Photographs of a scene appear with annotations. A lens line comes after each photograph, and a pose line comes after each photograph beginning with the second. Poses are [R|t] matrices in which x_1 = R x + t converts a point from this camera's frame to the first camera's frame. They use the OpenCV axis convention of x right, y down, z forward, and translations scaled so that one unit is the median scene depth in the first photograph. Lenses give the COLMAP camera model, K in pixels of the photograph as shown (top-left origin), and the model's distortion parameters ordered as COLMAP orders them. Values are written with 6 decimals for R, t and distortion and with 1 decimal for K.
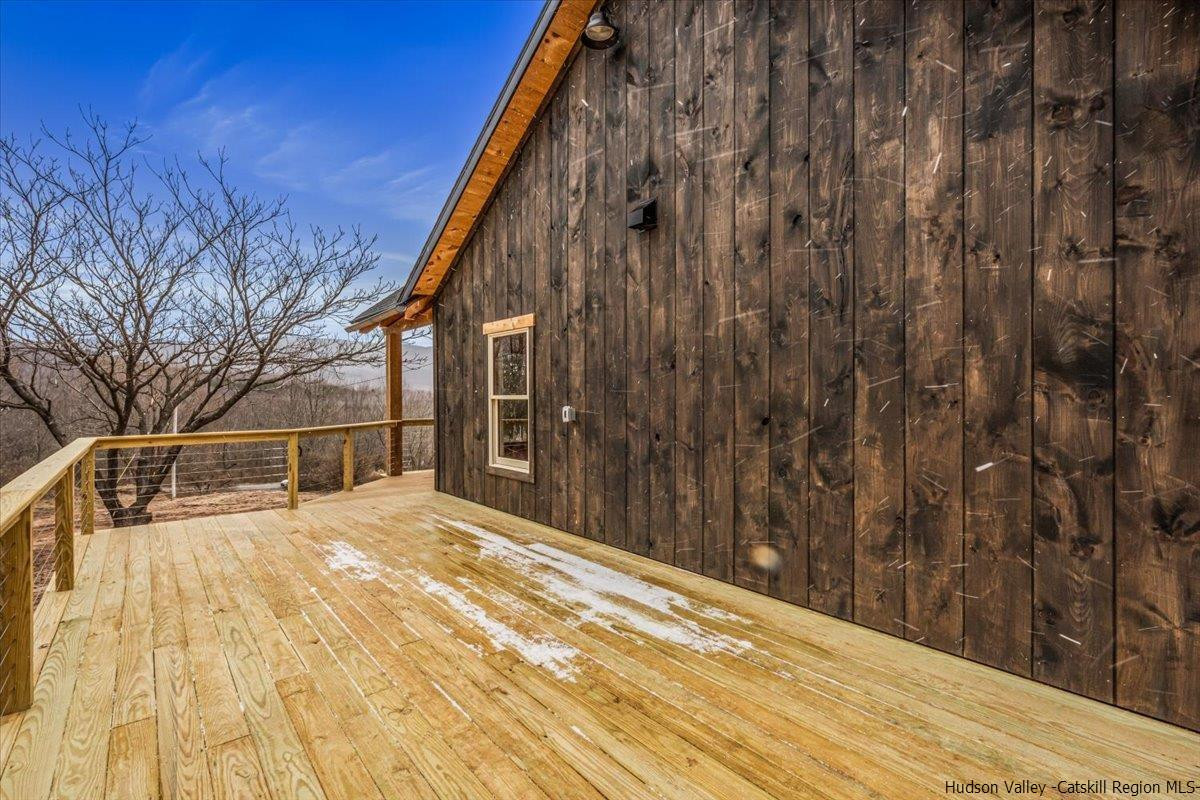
lens RADIAL K [[547.7, 0, 596.1], [0, 547.7, 398.1], [0, 0, 1]] dist [-0.003709, -0.000251]
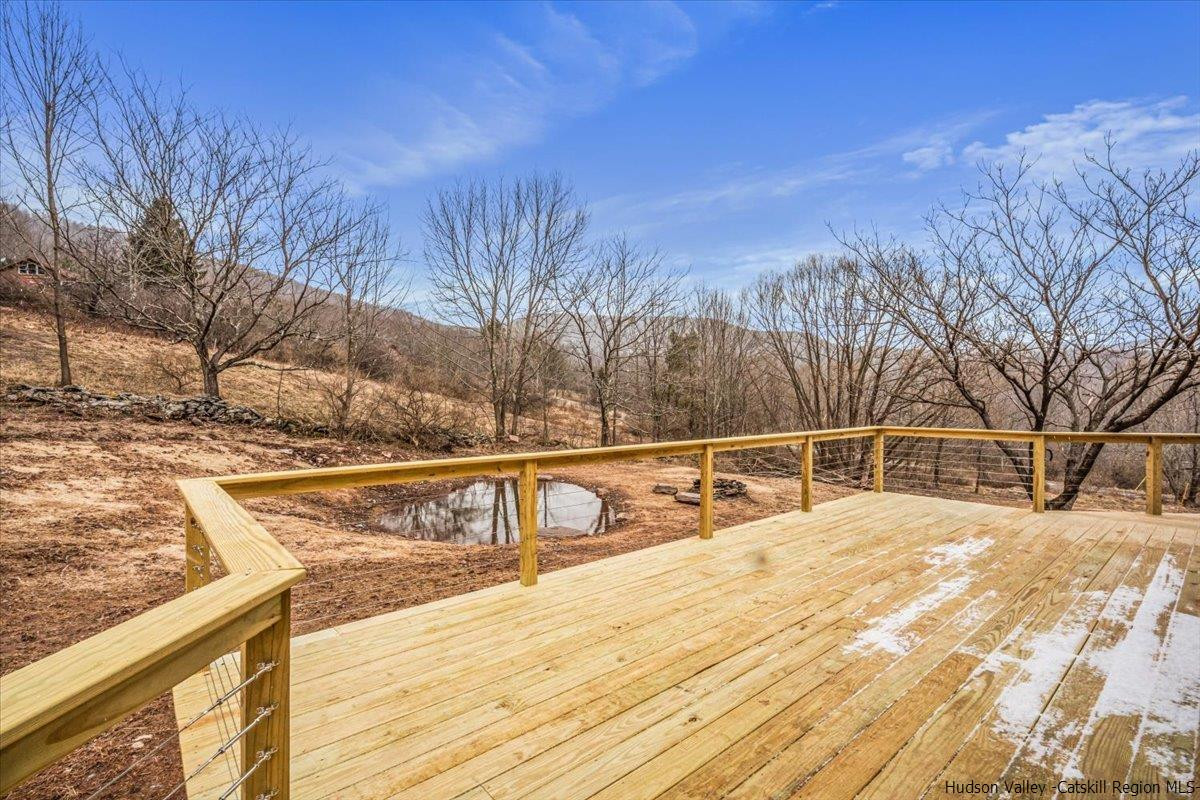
lens RADIAL K [[547.7, 0, 595.9], [0, 547.7, 399.5], [0, 0, 1]] dist [-0.003709, -0.000251]
pose [[0.015972, 0.006012, -0.999854, 0.786958], [-0.006739, 0.999960, 0.005905, -0.002457], [0.999850, 0.006643, 0.016012, 0.349084]]
